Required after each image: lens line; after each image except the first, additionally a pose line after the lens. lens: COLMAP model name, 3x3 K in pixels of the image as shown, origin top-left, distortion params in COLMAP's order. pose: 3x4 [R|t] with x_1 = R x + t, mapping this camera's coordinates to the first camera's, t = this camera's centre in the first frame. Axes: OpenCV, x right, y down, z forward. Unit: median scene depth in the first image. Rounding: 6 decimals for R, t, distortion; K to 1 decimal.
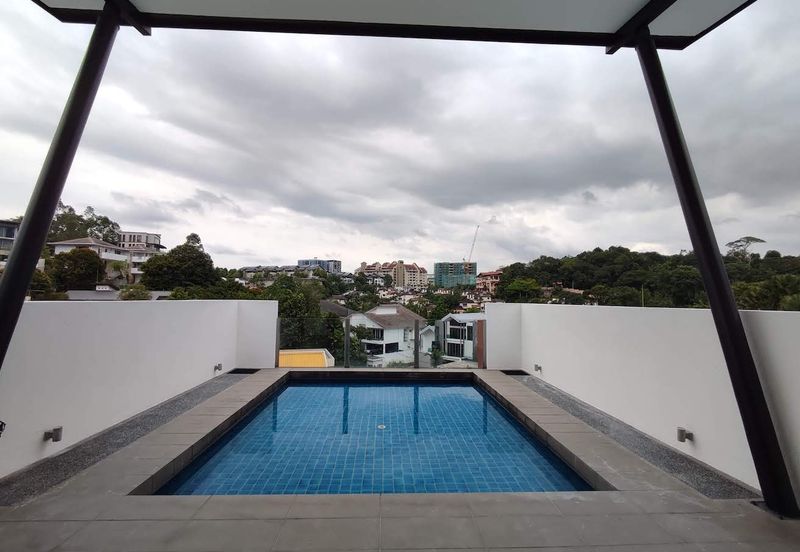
lens RADIAL K [[366.8, 0, 402.2], [0, 366.8, 268.7], [0, 0, 1]] dist [-0.001695, -0.000382]
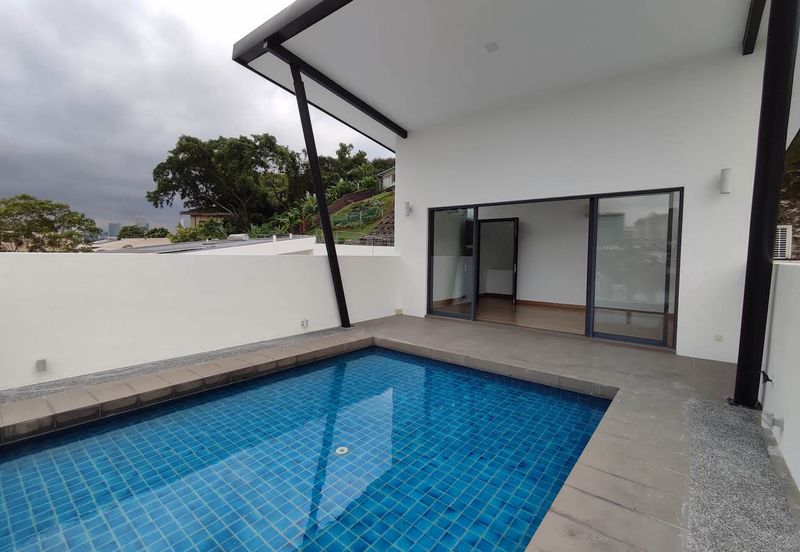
lens RADIAL K [[366.8, 0, 402.2], [0, 366.8, 268.7], [0, 0, 1]] dist [-0.001695, -0.000382]
pose [[-0.757141, -0.060334, 0.650459, -0.063525], [-0.059299, 0.997963, 0.023542, 0.010349], [-0.650554, -0.020747, -0.759176, 0.168023]]
